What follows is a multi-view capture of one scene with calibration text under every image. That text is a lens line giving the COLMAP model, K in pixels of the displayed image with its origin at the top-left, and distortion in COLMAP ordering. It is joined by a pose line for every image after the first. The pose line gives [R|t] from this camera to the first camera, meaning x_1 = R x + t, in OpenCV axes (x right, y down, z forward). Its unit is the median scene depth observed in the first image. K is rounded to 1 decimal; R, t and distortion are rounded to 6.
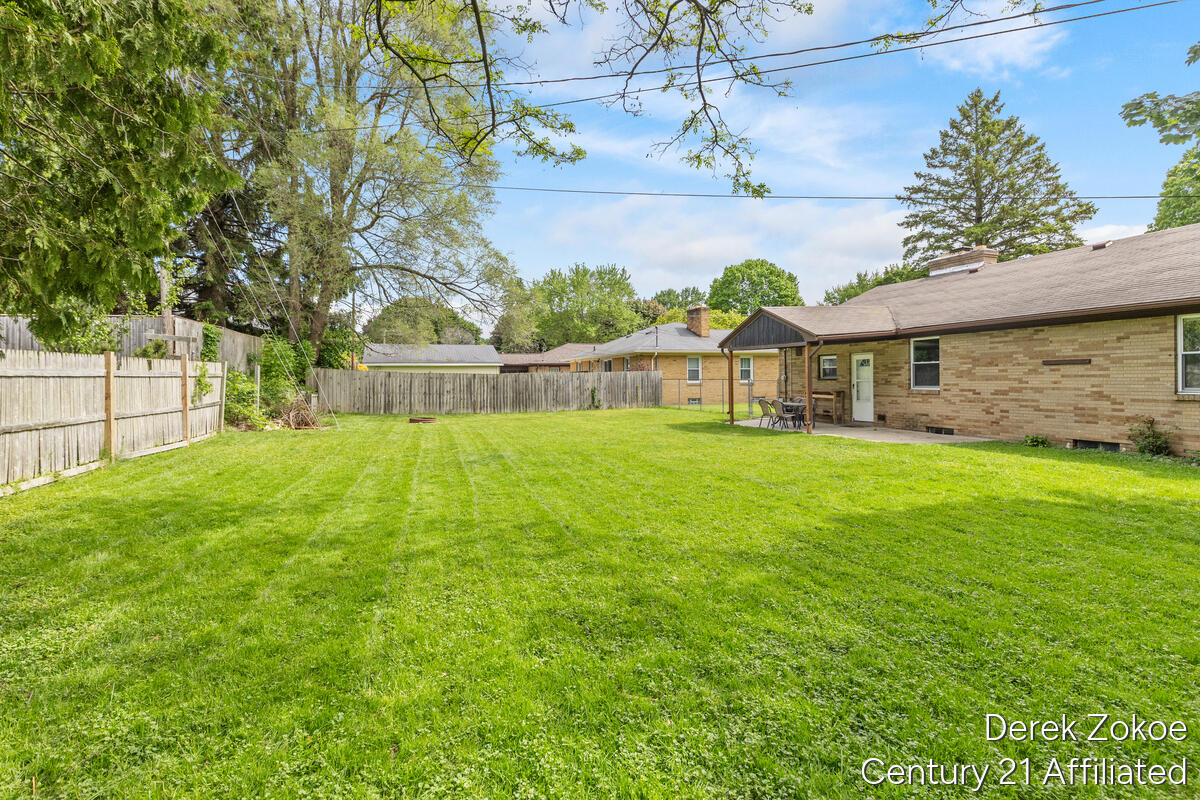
lens RADIAL K [[549.3, 0, 588.4], [0, 549.3, 374.2], [0, 0, 1]] dist [0.003714, -0.000800]
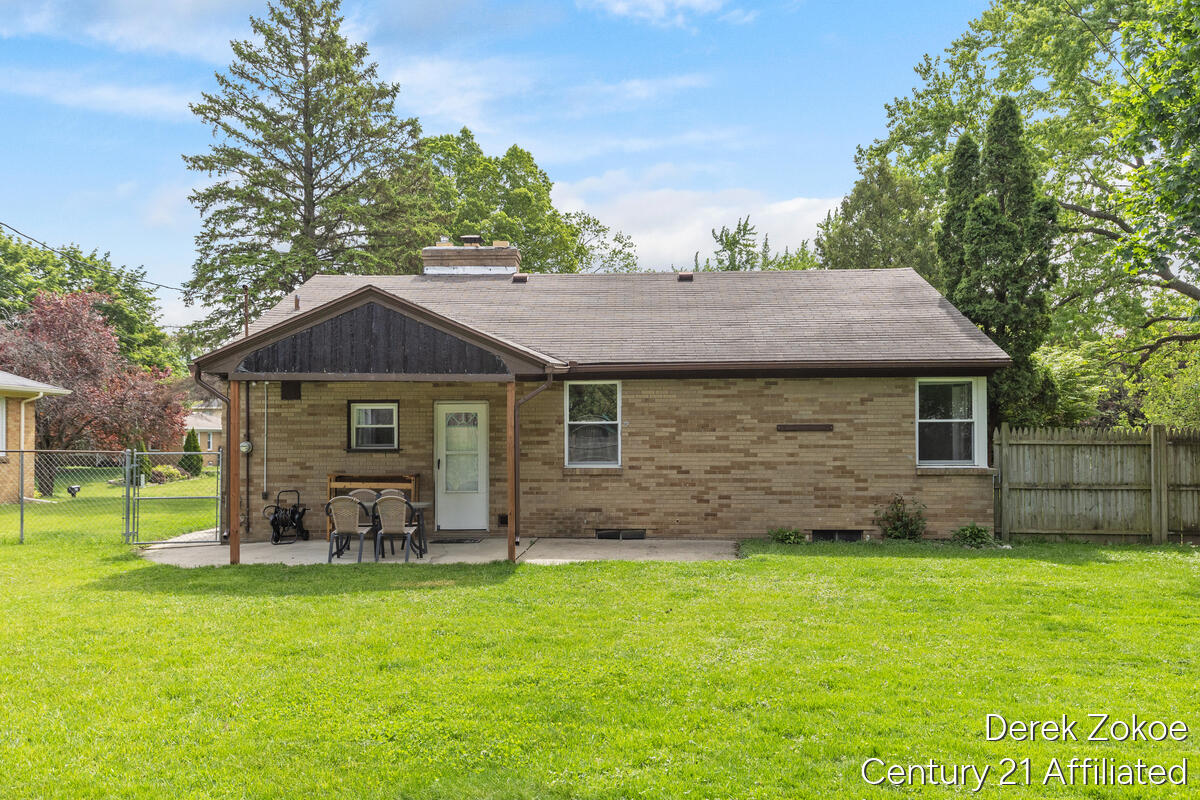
lens RADIAL K [[995.5, 0, 593.1], [0, 995.5, 408.3], [0, 0, 1]] dist [0.062793, 0.001416]
pose [[0.366835, 0.038941, 0.929471, -0.485580], [-0.008568, 0.999223, -0.038481, 0.006206], [-0.930247, 0.006153, 0.366883, 0.730065]]
